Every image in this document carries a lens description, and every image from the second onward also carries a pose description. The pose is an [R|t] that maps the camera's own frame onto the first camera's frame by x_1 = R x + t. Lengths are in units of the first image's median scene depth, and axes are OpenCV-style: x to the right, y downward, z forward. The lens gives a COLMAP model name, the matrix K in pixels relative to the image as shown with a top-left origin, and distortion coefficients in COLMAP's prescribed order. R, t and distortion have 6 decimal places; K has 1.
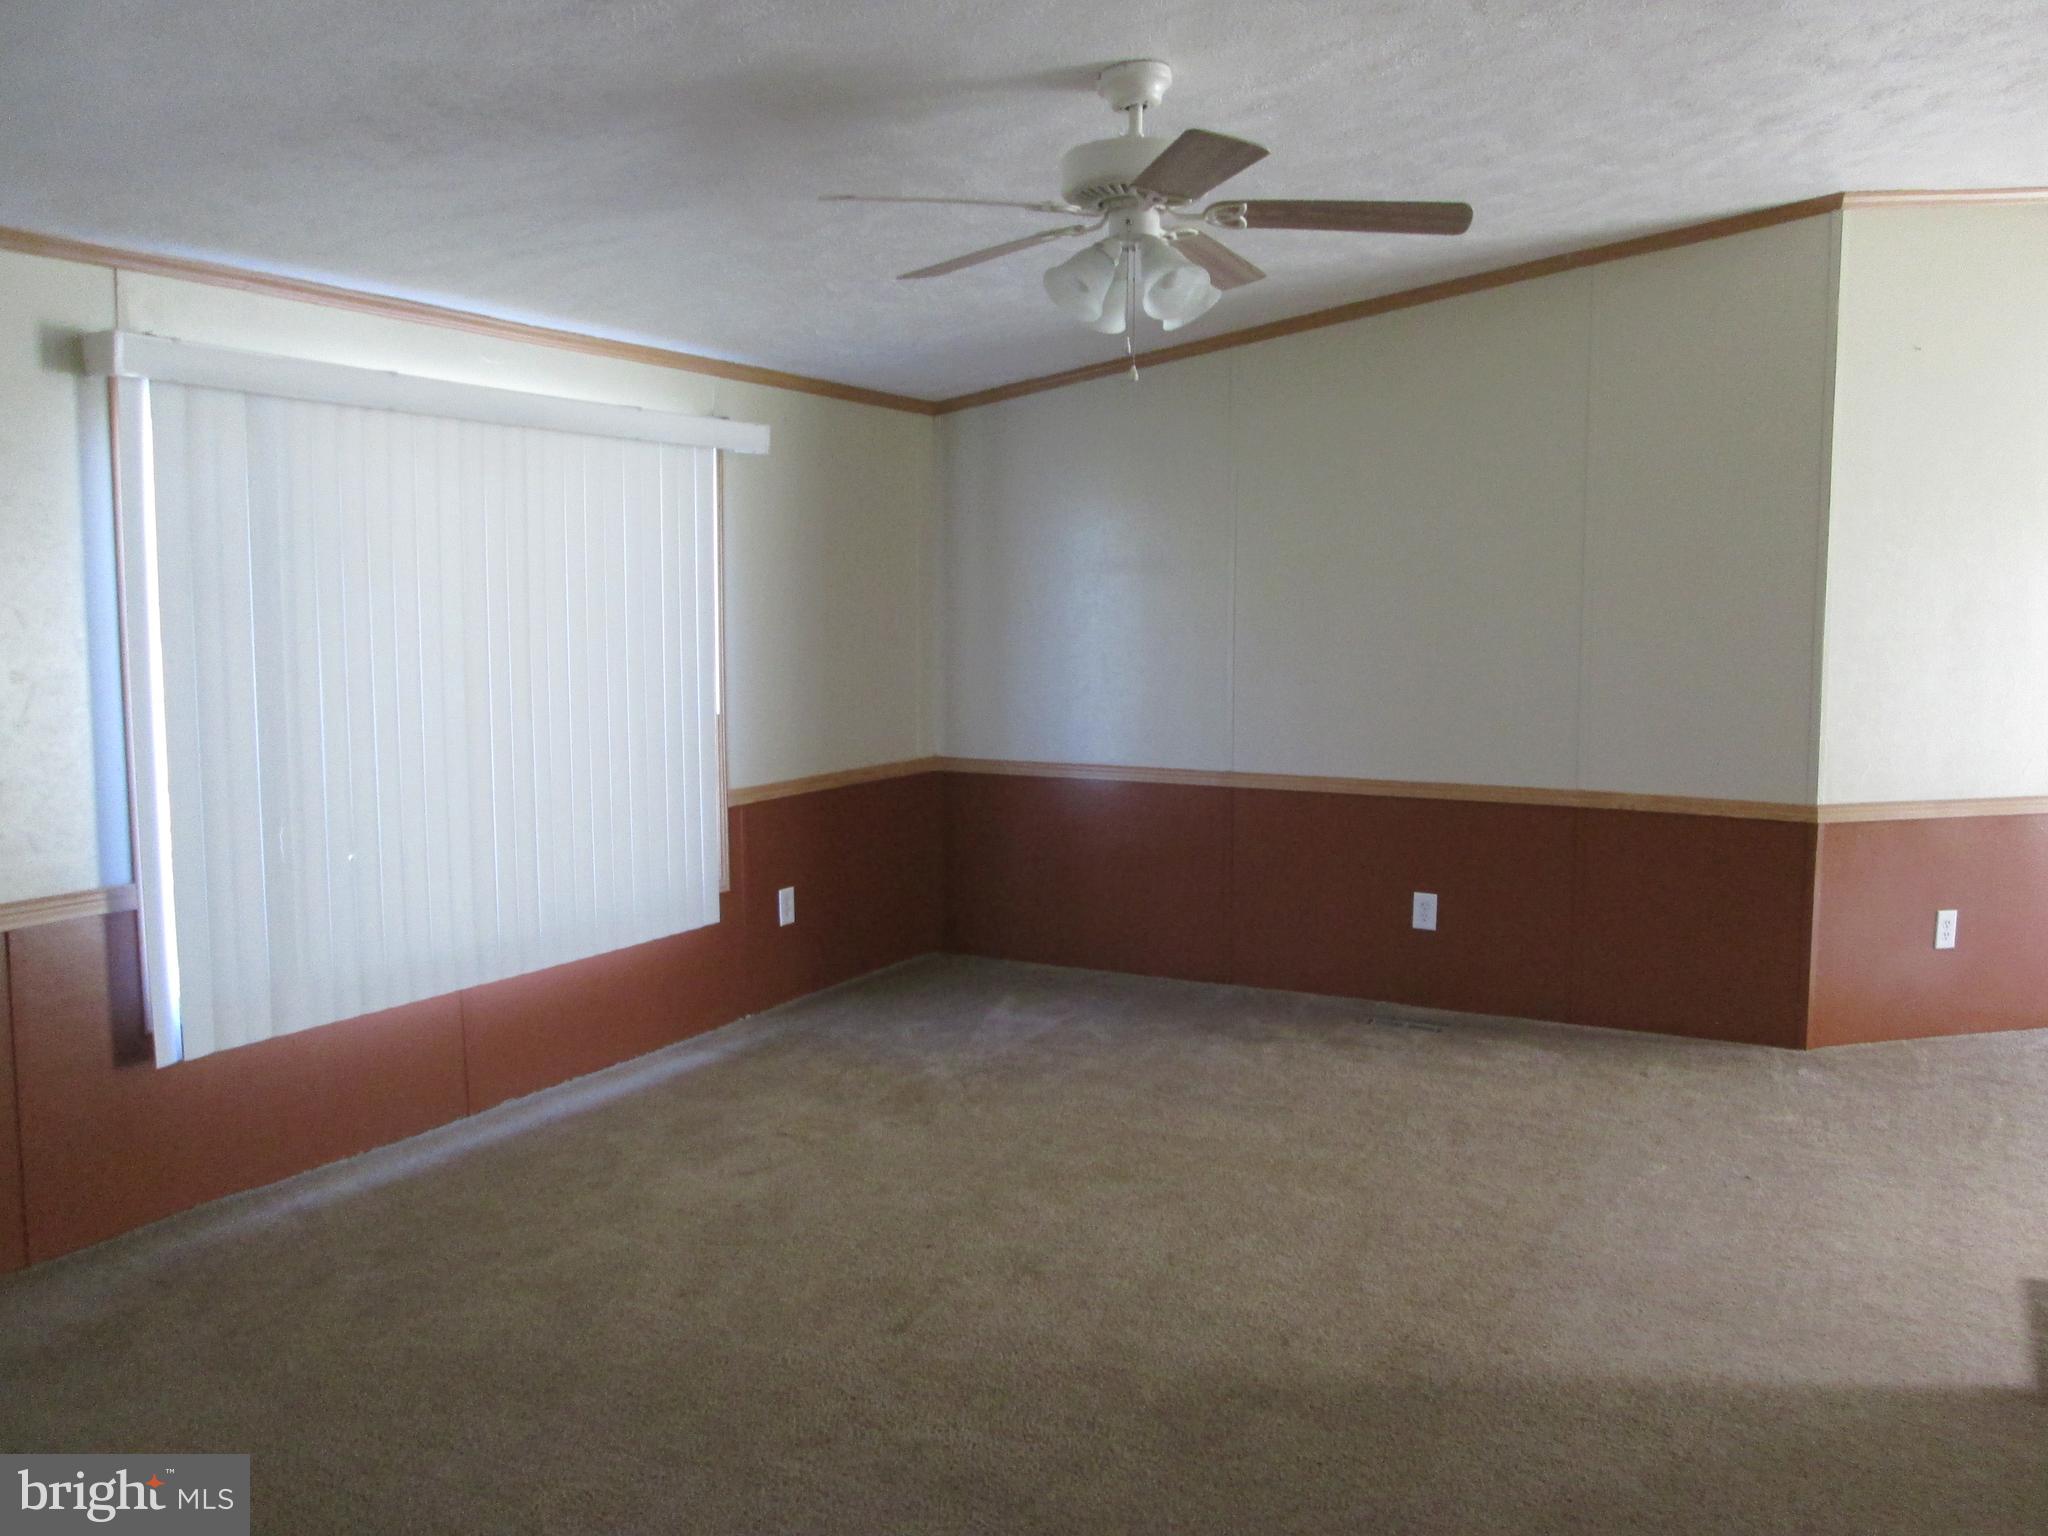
lens RADIAL K [[1737.3, 0, 975.2], [0, 1737.3, 767.7], [0, 0, 1]] dist [-0.053220, 0.011333]
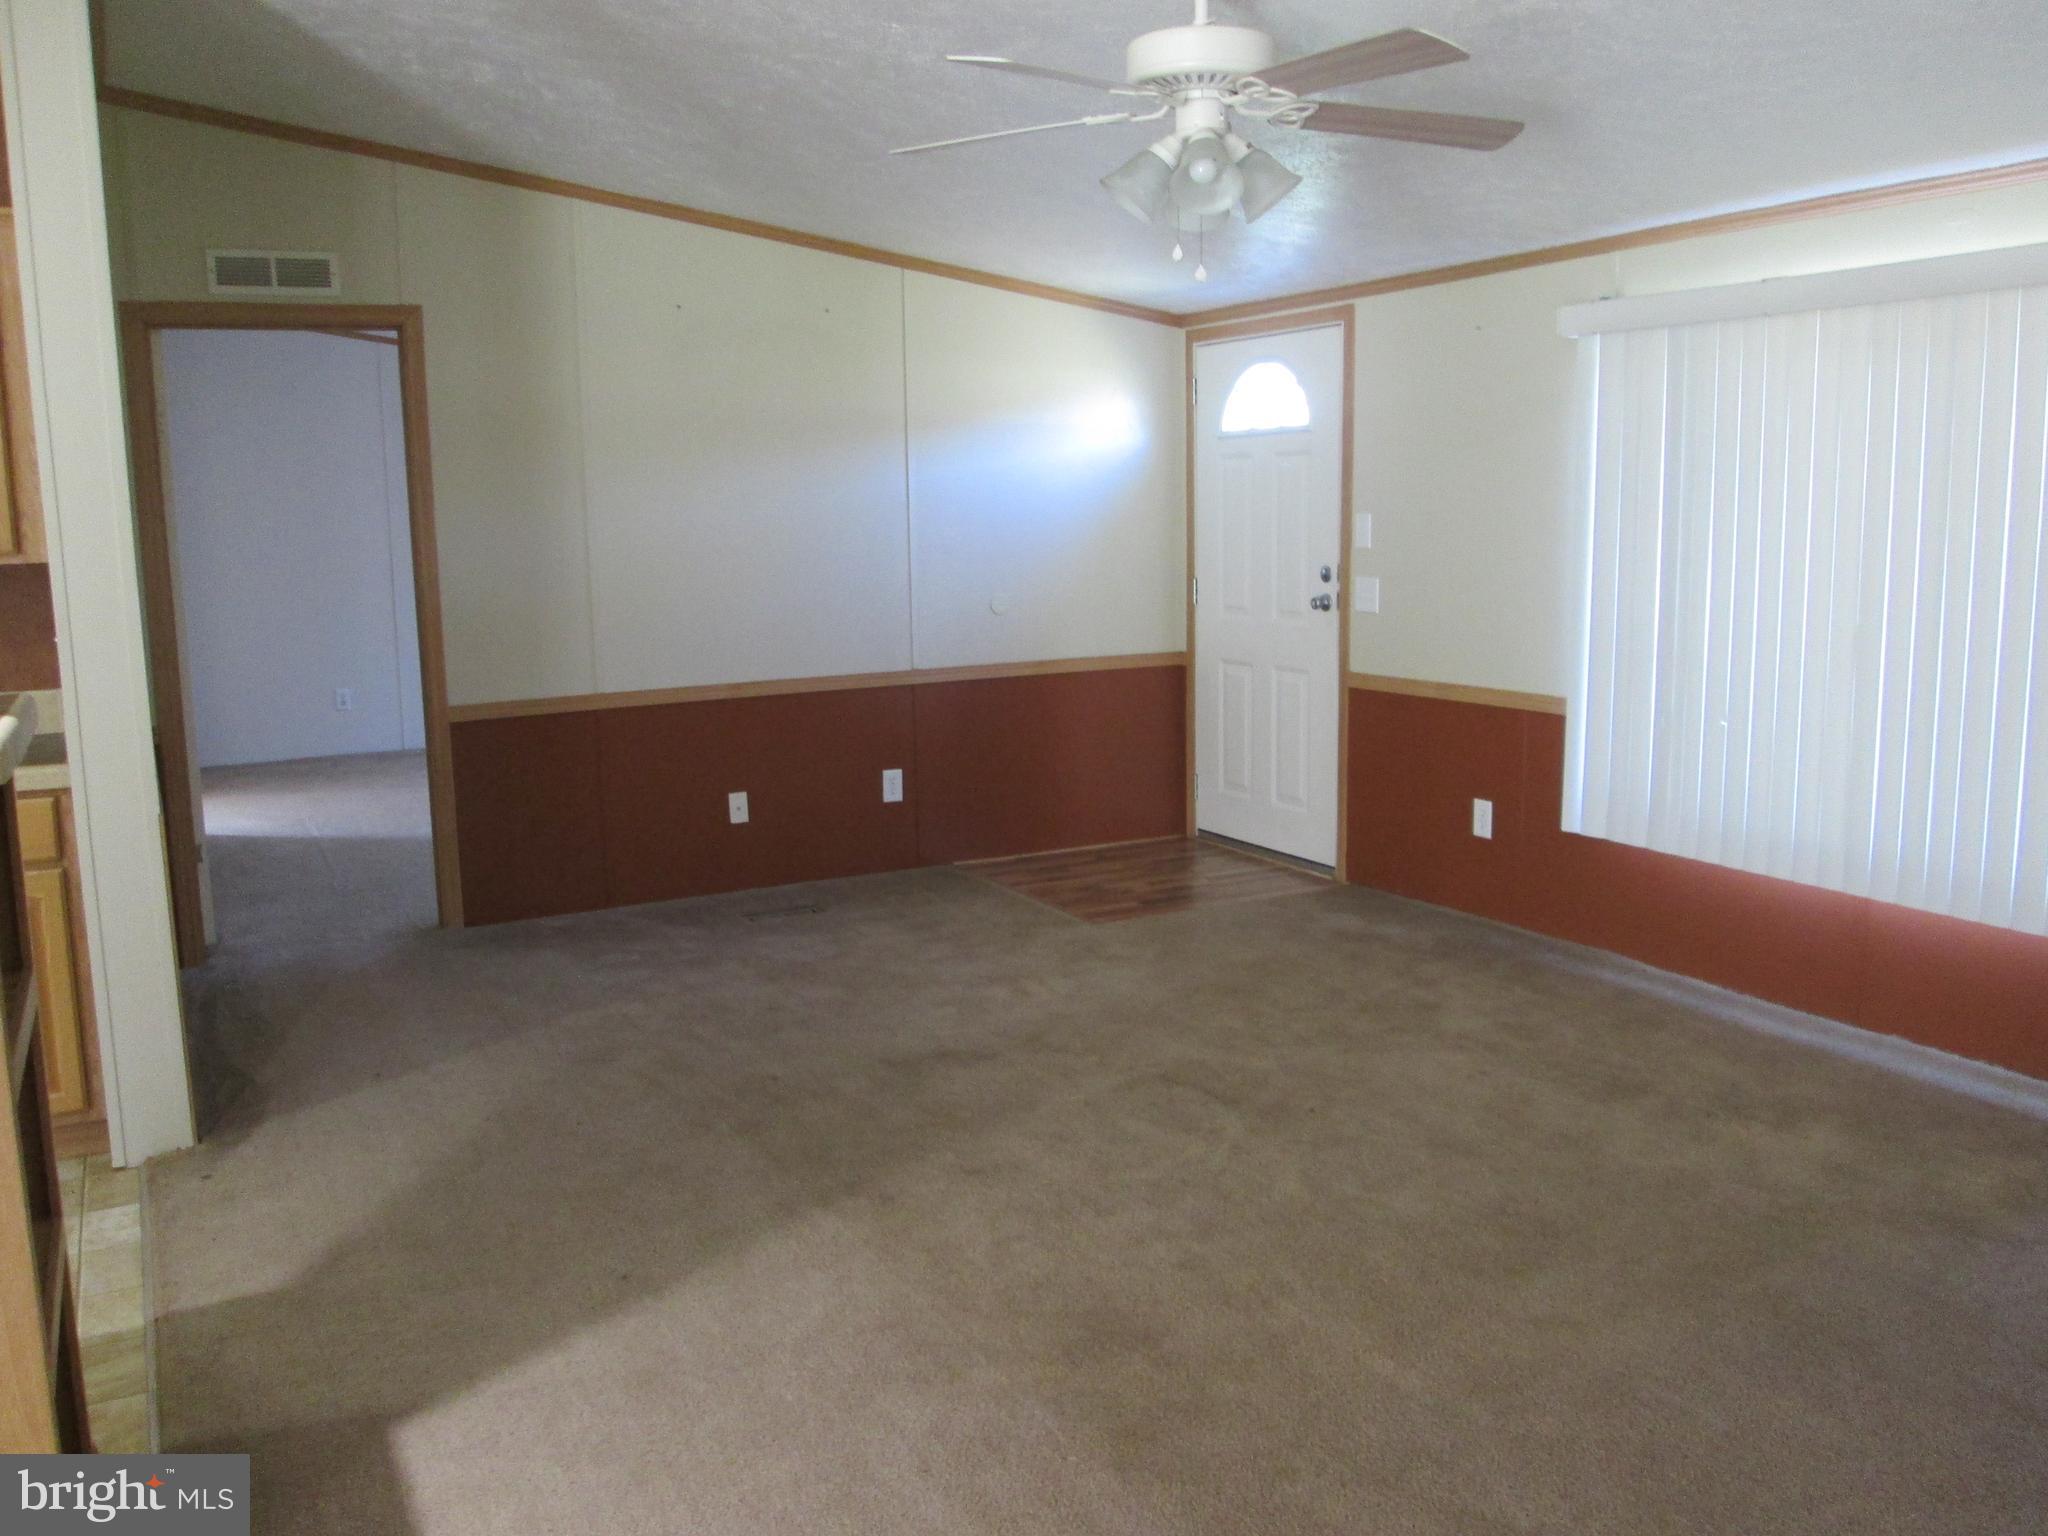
lens RADIAL K [[1737.3, 0, 975.2], [0, 1737.3, 767.7], [0, 0, 1]] dist [-0.053220, 0.011333]
pose [[-0.574050, 0.148076, -0.805320, 0.884138], [-0.045748, 0.976176, 0.212102, -0.145690], [0.817542, 0.158599, -0.553599, 1.305473]]
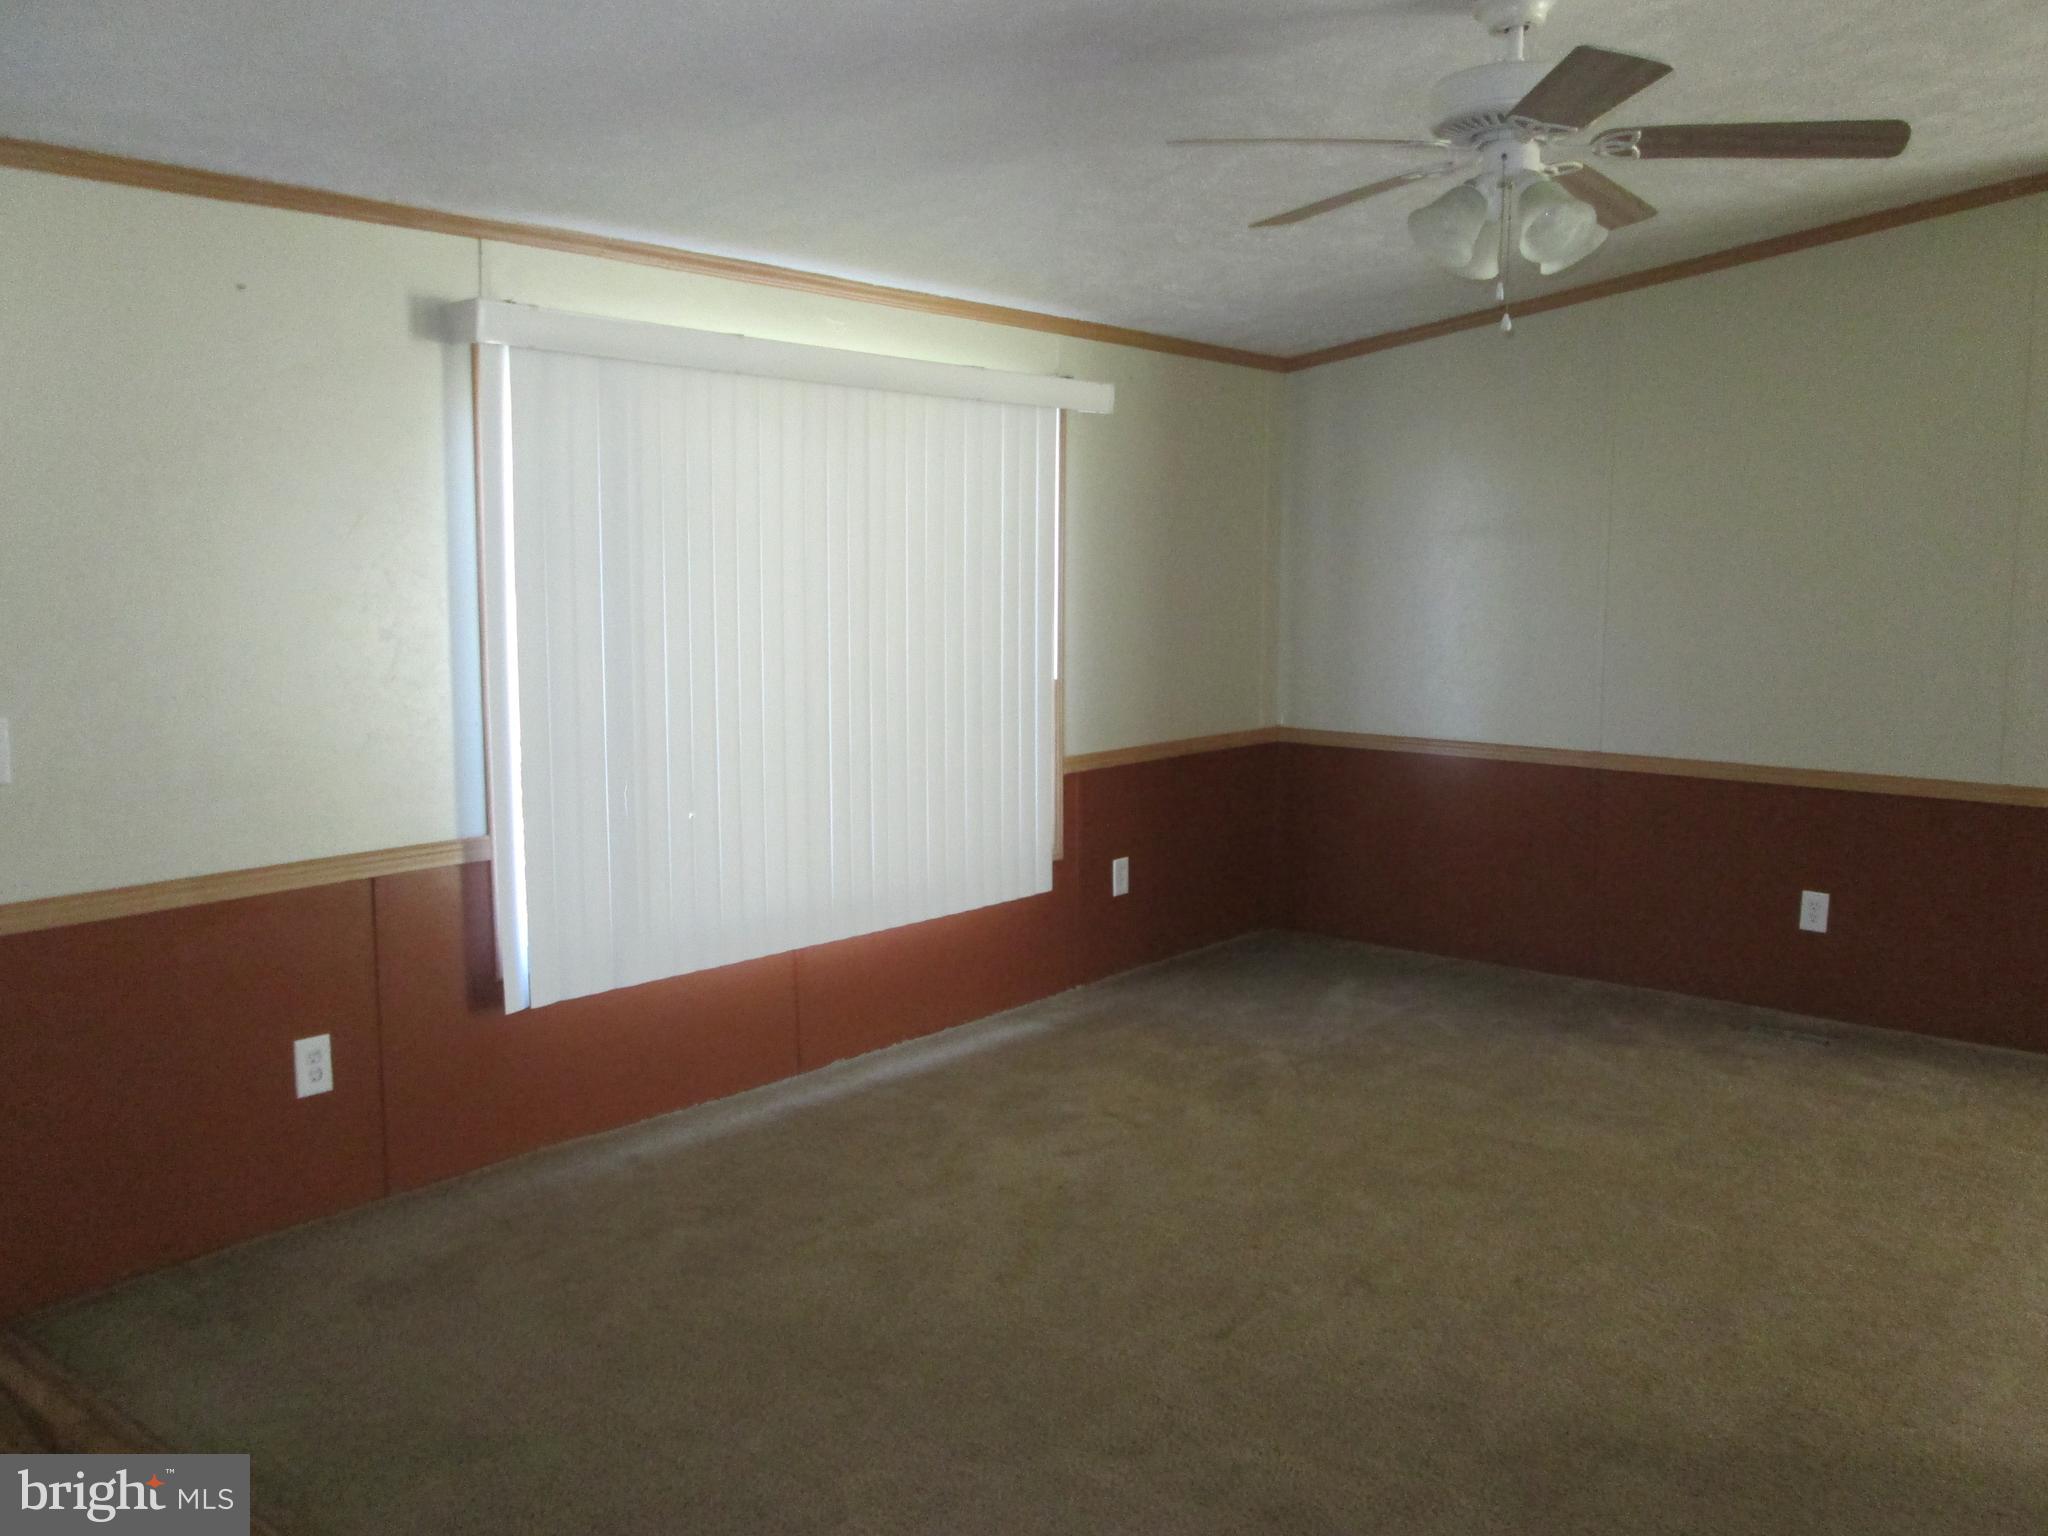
lens RADIAL K [[1737.3, 0, 975.2], [0, 1737.3, 767.7], [0, 0, 1]] dist [-0.053220, 0.011333]
pose [[0.980623, 0.027369, -0.193985, -0.000774], [-0.022977, 0.999427, 0.024858, -0.005956], [0.194554, -0.019919, 0.980689, 0.033950]]
